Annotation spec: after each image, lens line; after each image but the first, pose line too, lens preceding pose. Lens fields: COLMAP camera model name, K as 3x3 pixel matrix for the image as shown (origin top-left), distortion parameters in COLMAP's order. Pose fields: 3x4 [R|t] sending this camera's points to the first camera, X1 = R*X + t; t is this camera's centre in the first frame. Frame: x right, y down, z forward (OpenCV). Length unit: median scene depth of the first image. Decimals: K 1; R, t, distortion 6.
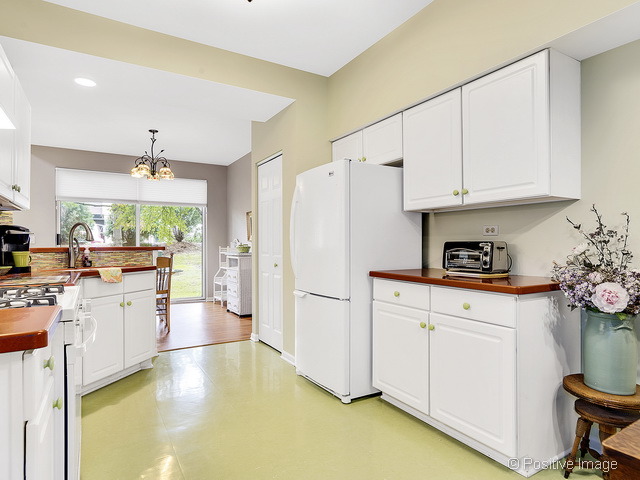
lens RADIAL K [[373.0, 0, 323.9], [0, 373.0, 240.2], [0, 0, 1]] dist [0.003324, 0.000271]
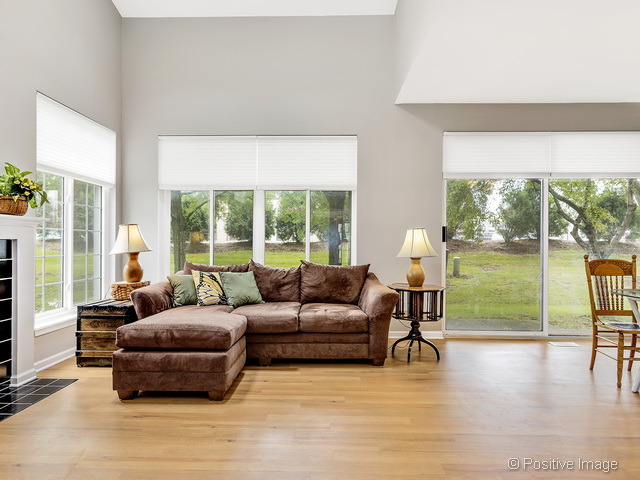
lens RADIAL K [[373.0, 0, 320.7], [0, 373.0, 243.7], [0, 0, 1]] dist [0.003324, 0.000271]
pose [[0.839329, 0.011620, -0.543499, -0.611723], [-0.002580, 0.999845, 0.017392, 0.005757], [0.543617, -0.013195, 0.839229, 0.324047]]
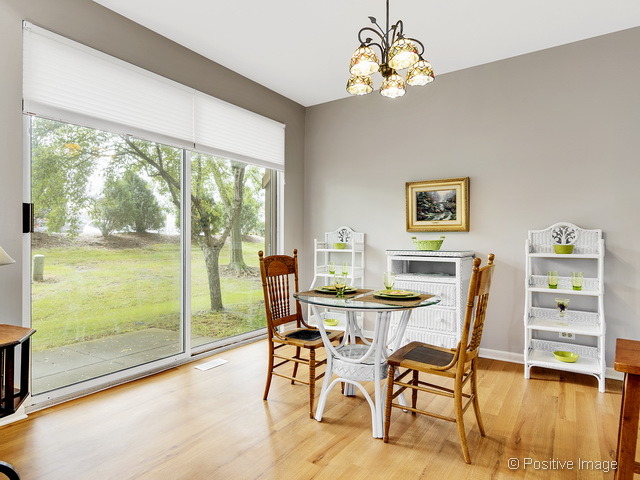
lens RADIAL K [[373.0, 0, 325.1], [0, 373.0, 239.6], [0, 0, 1]] dist [0.003324, 0.000271]
pose [[0.906134, 0.007258, 0.422928, -0.701157], [-0.014426, 0.999801, 0.013750, 0.012416], [-0.422744, -0.018561, 0.906059, 0.625809]]
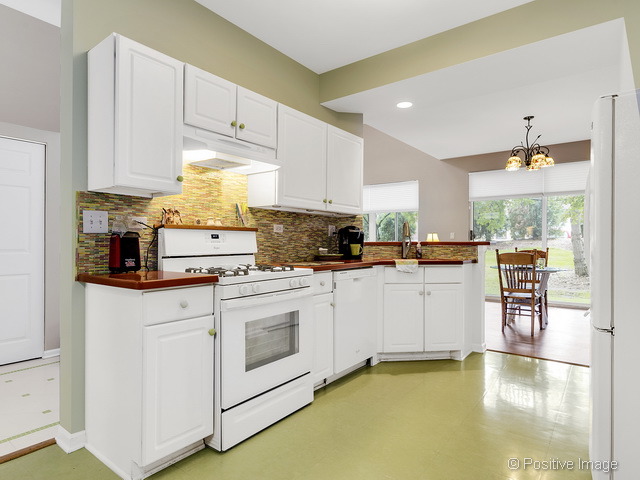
lens RADIAL K [[373.0, 0, 324.3], [0, 373.0, 236.9], [0, 0, 1]] dist [0.003324, 0.000271]
pose [[0.368950, -0.004178, -0.929440, 0.222318], [0.007884, 0.999968, -0.001366, 0.001672], [0.929416, -0.006824, 0.368971, 0.179974]]
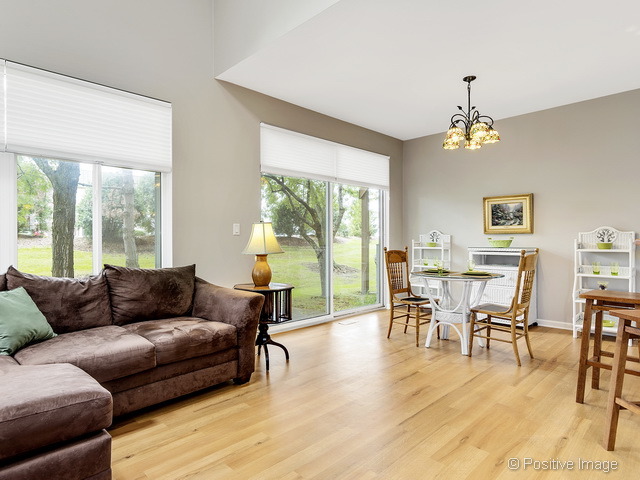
lens RADIAL K [[373.0, 0, 318.3], [0, 373.0, 241.4], [0, 0, 1]] dist [0.003324, 0.000271]
pose [[0.975037, 0.001779, 0.222037, -0.888549], [-0.005988, 0.999815, 0.018285, 0.009392], [-0.221963, -0.019158, 0.974867, 0.363136]]
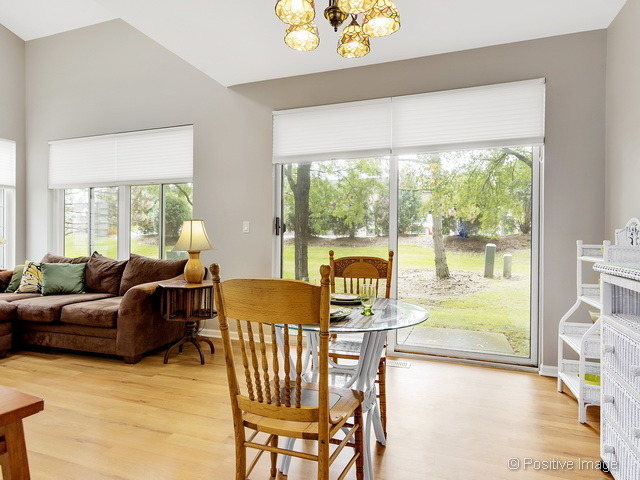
lens RADIAL K [[373.0, 0, 321.5], [0, 373.0, 241.1], [0, 0, 1]] dist [0.003324, 0.000271]
pose [[0.626477, 0.015957, -0.779277, -0.204122], [0.001156, 0.999770, 0.021401, 0.011597], [0.779439, -0.014308, 0.626314, 0.773266]]
